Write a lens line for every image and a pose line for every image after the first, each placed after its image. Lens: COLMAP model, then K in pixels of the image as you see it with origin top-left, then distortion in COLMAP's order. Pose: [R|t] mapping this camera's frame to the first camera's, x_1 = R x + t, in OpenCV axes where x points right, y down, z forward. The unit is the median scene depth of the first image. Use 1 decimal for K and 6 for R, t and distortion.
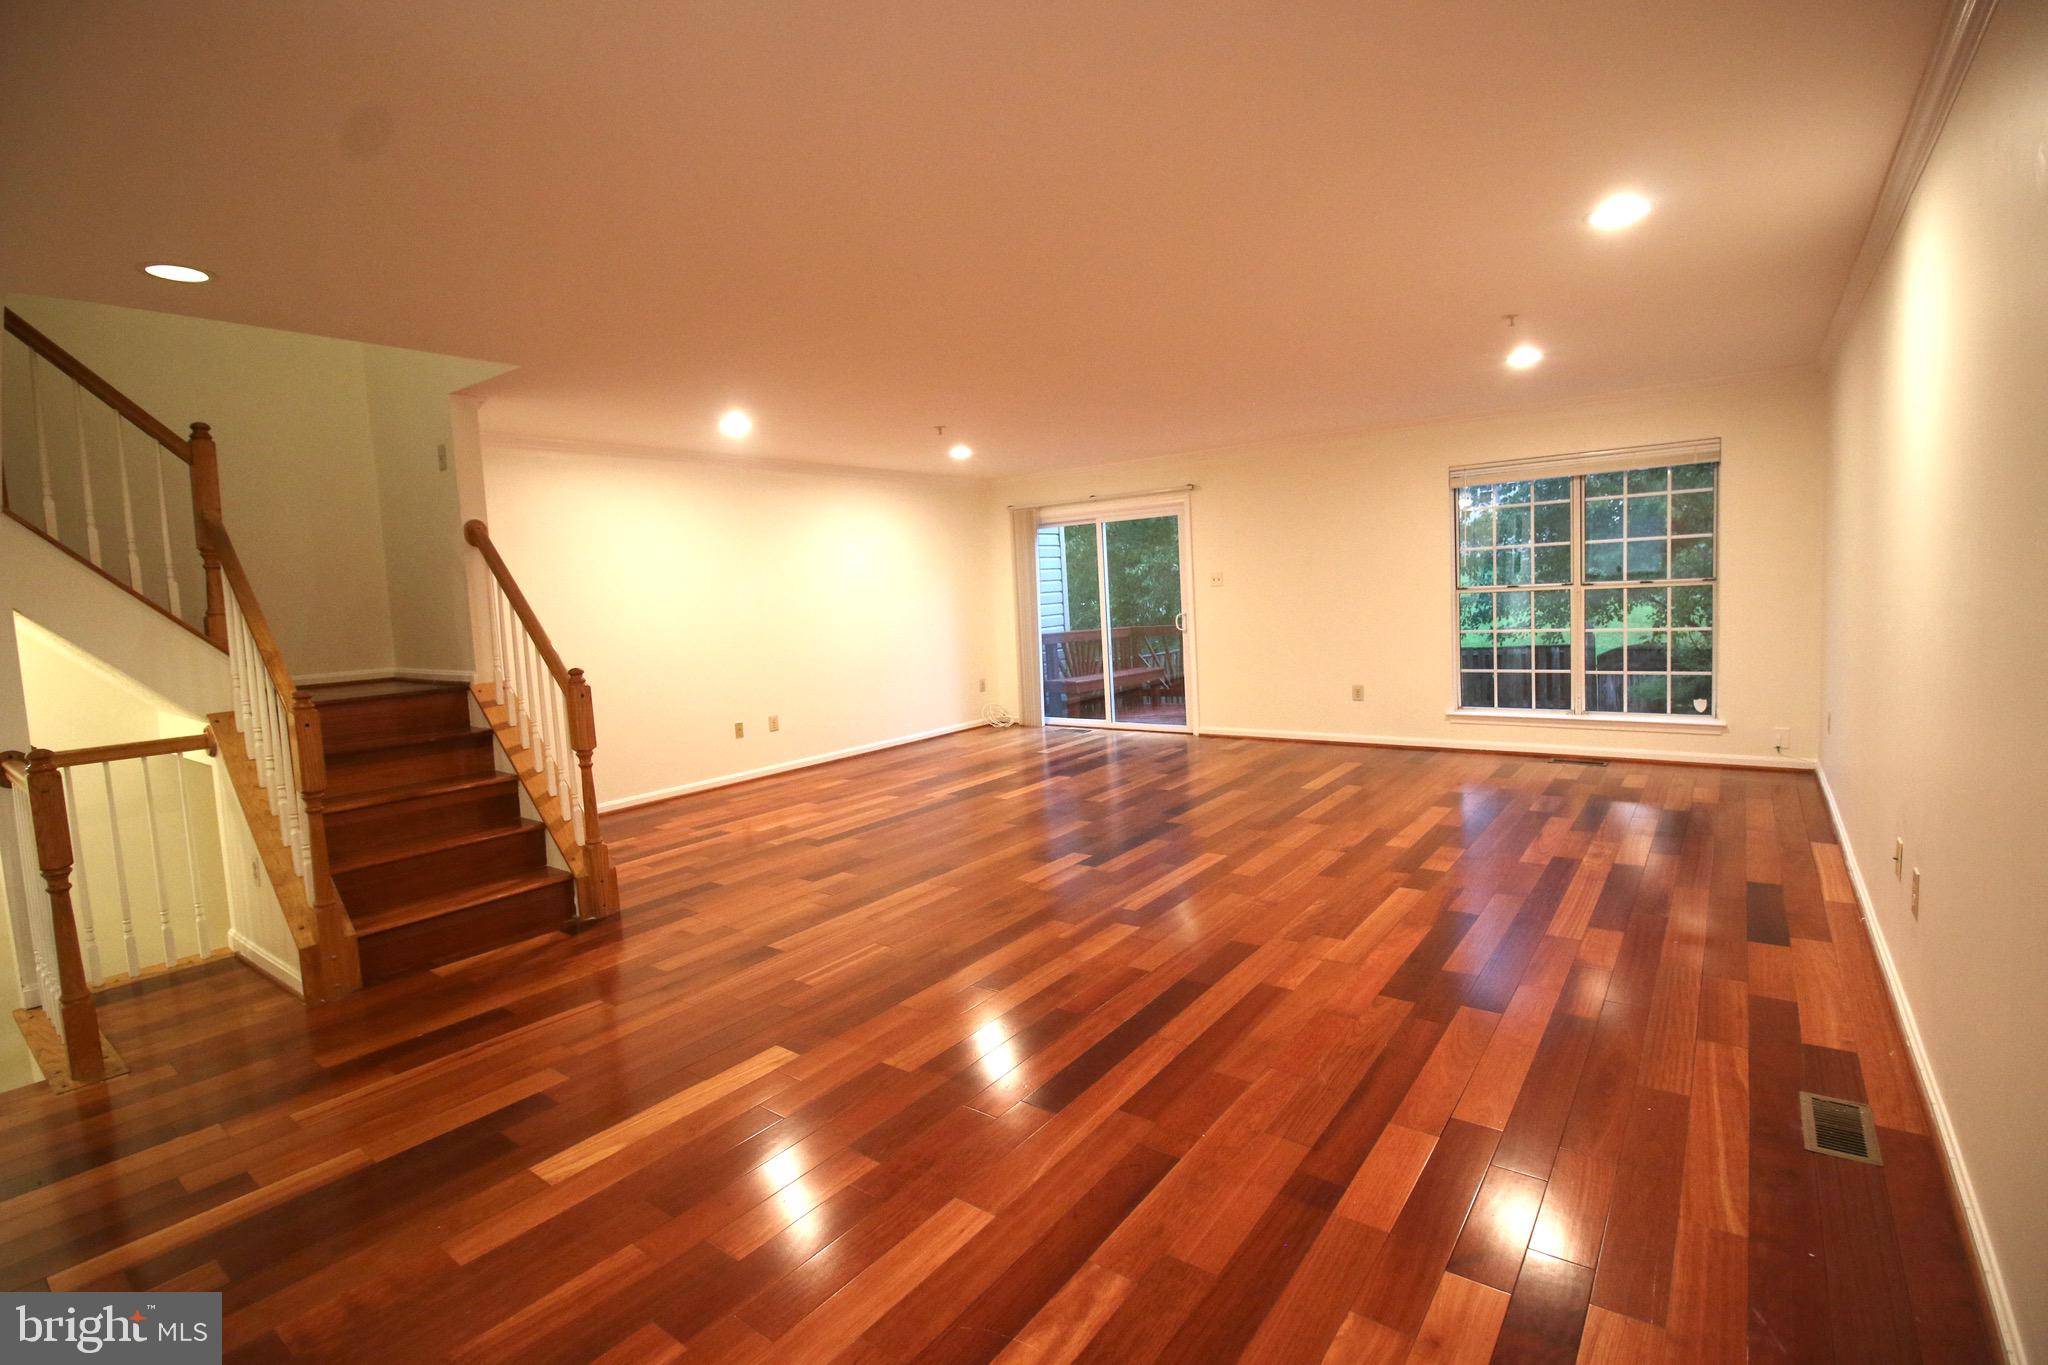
lens RADIAL K [[942.0, 0, 1030.2], [0, 942.0, 671.4], [0, 0, 1]] dist [-0.005666, -0.010309]
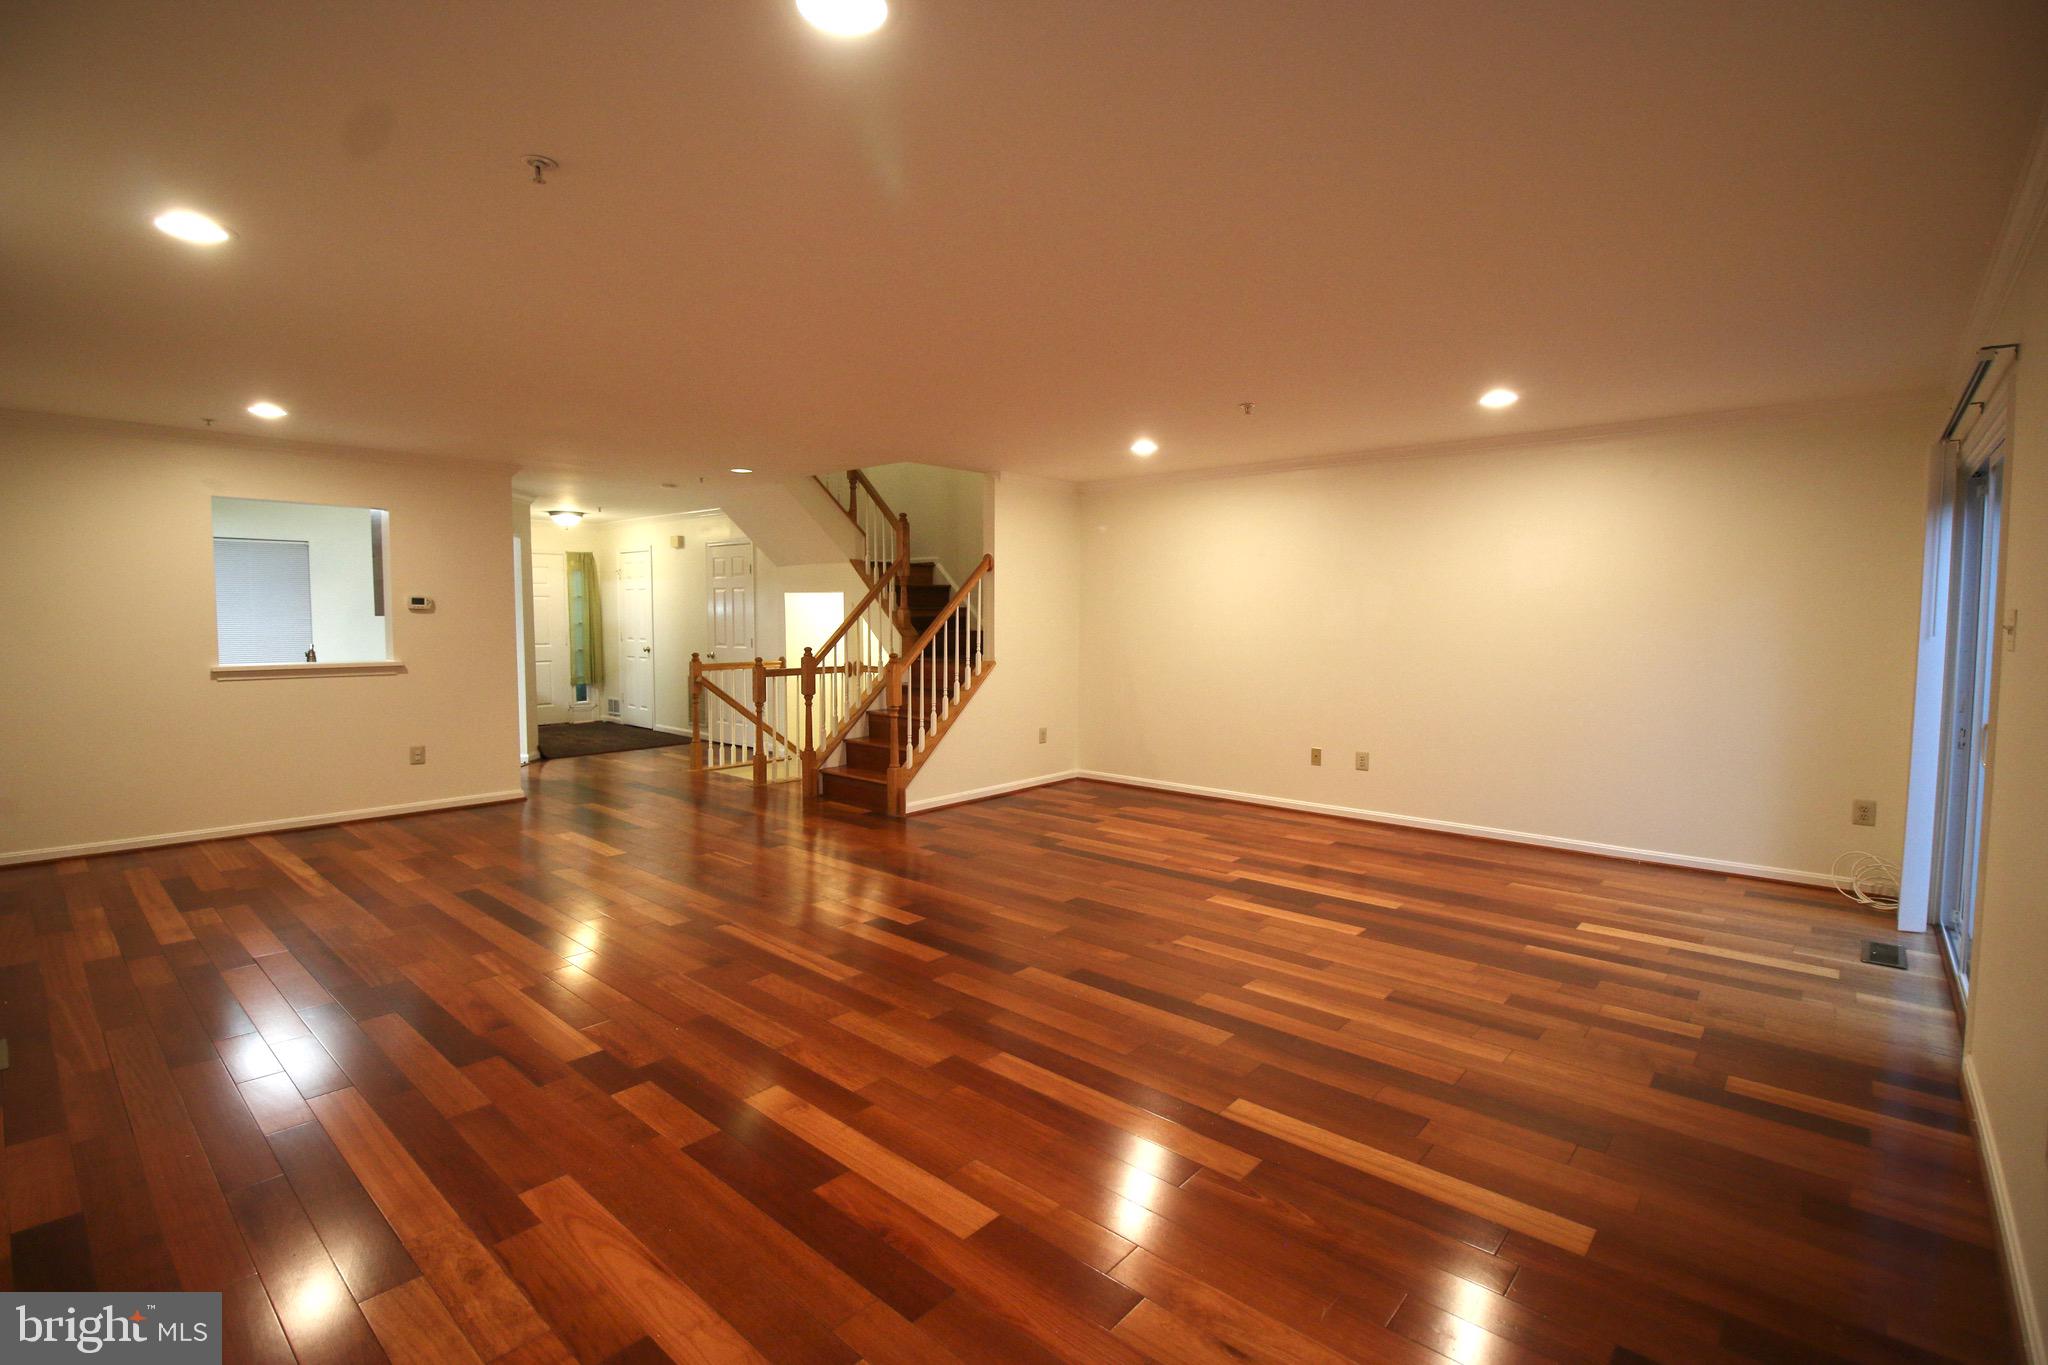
lens RADIAL K [[942.0, 0, 1026.7], [0, 942.0, 673.0], [0, 0, 1]] dist [-0.005666, -0.010309]
pose [[-0.078311, 0.115353, -0.990233, 0.961543], [-0.086694, 0.988732, 0.122035, -0.164293], [0.993152, 0.095404, -0.067428, 1.223163]]
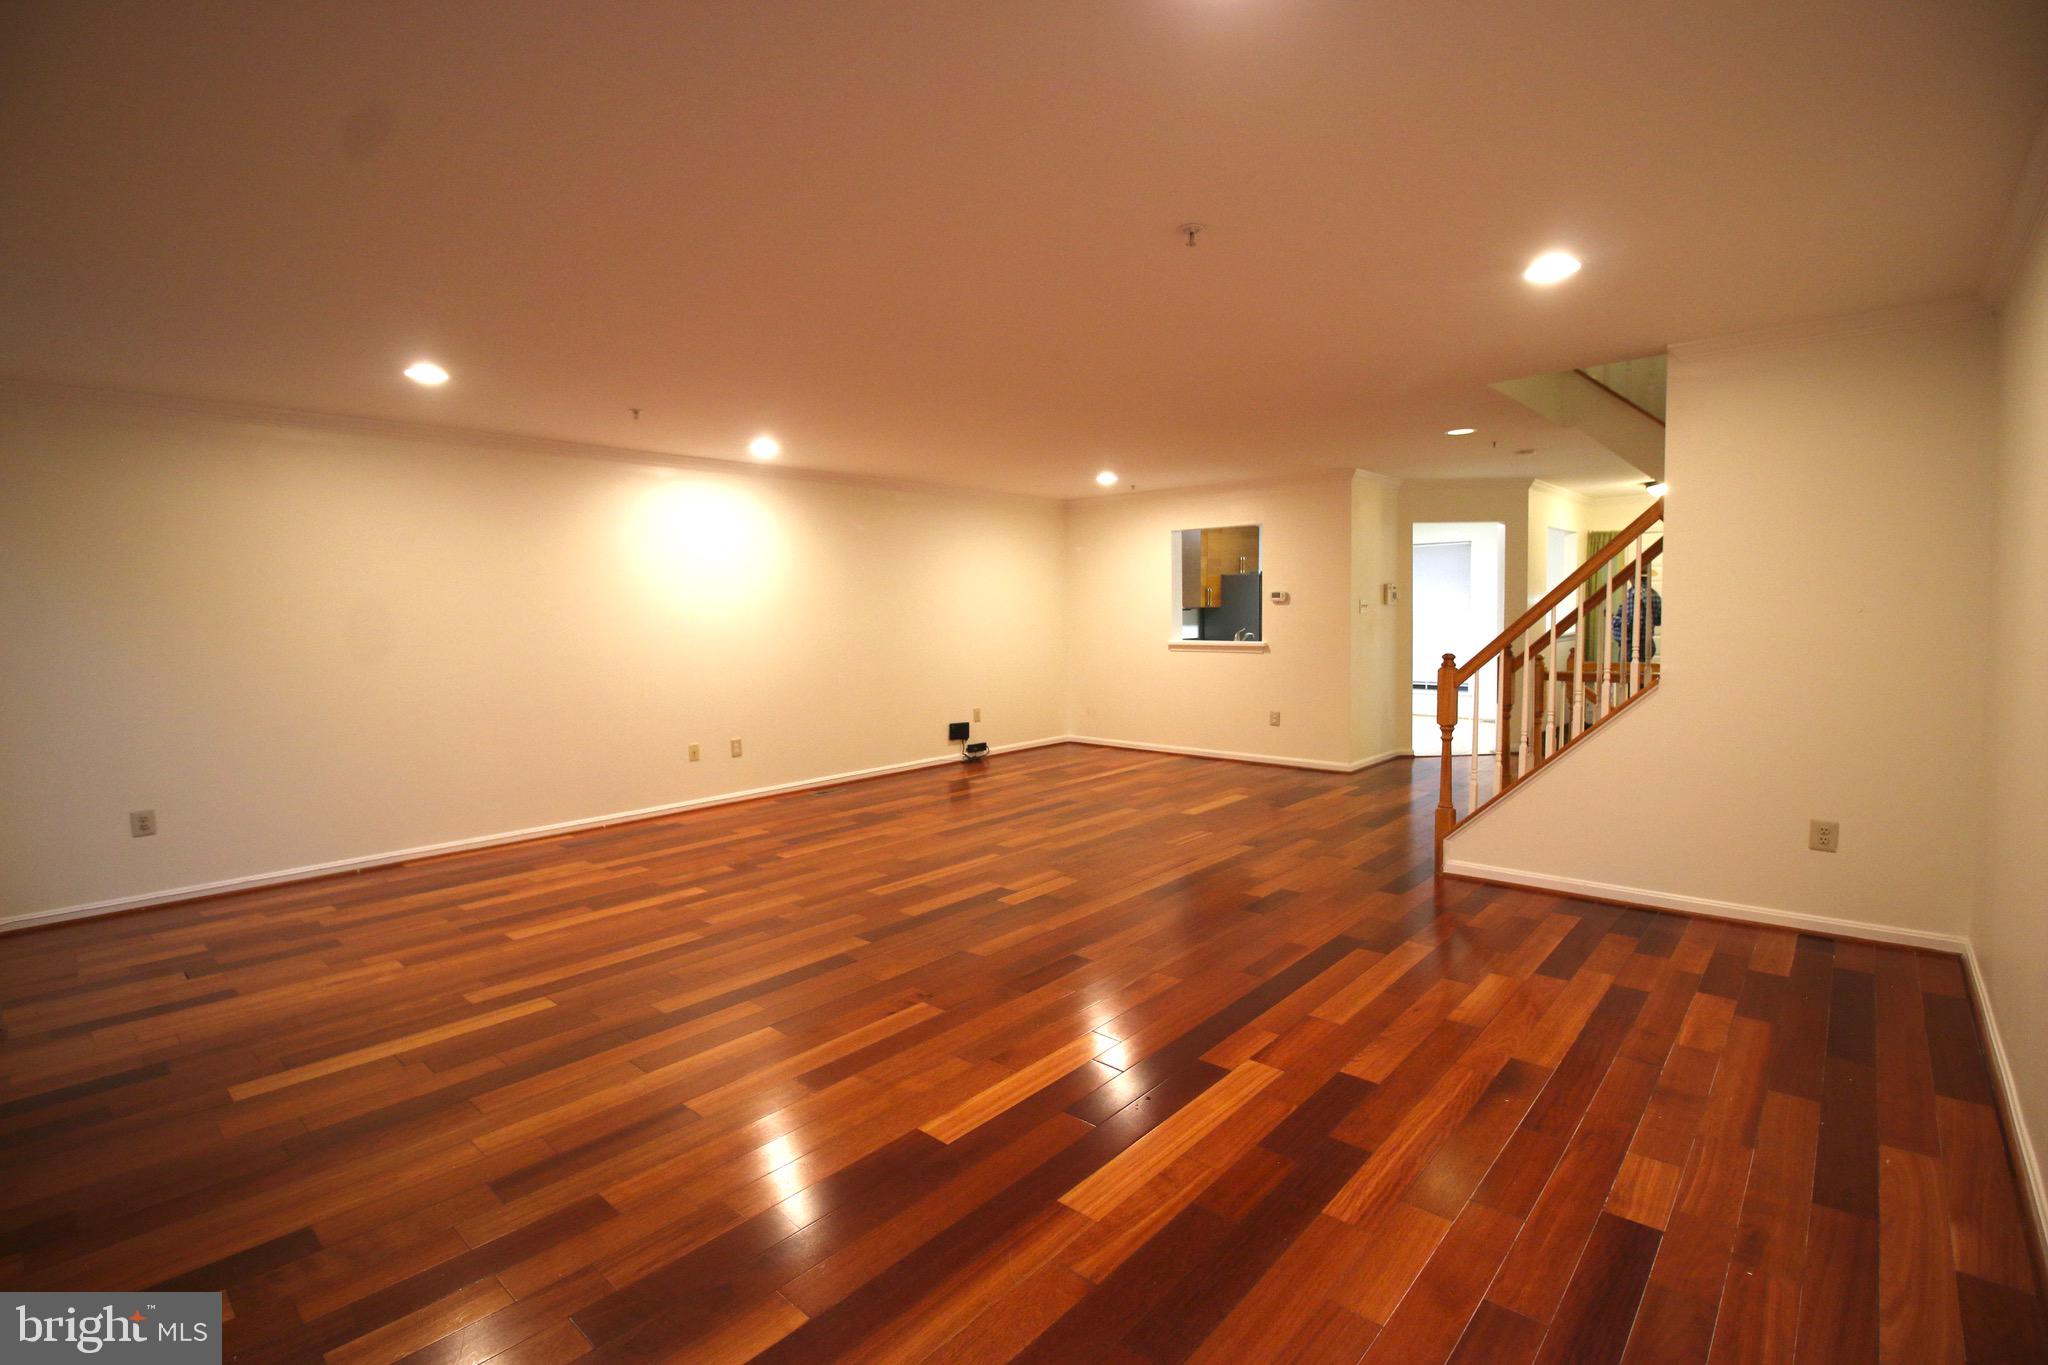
lens RADIAL K [[942.0, 0, 1024.9], [0, 942.0, 686.7], [0, 0, 1]] dist [-0.005666, -0.010309]
pose [[-0.994196, 0.059484, 0.089639, -0.061547], [0.073667, 0.983657, 0.164295, -0.173037], [-0.078401, 0.169945, -0.982330, 1.997536]]
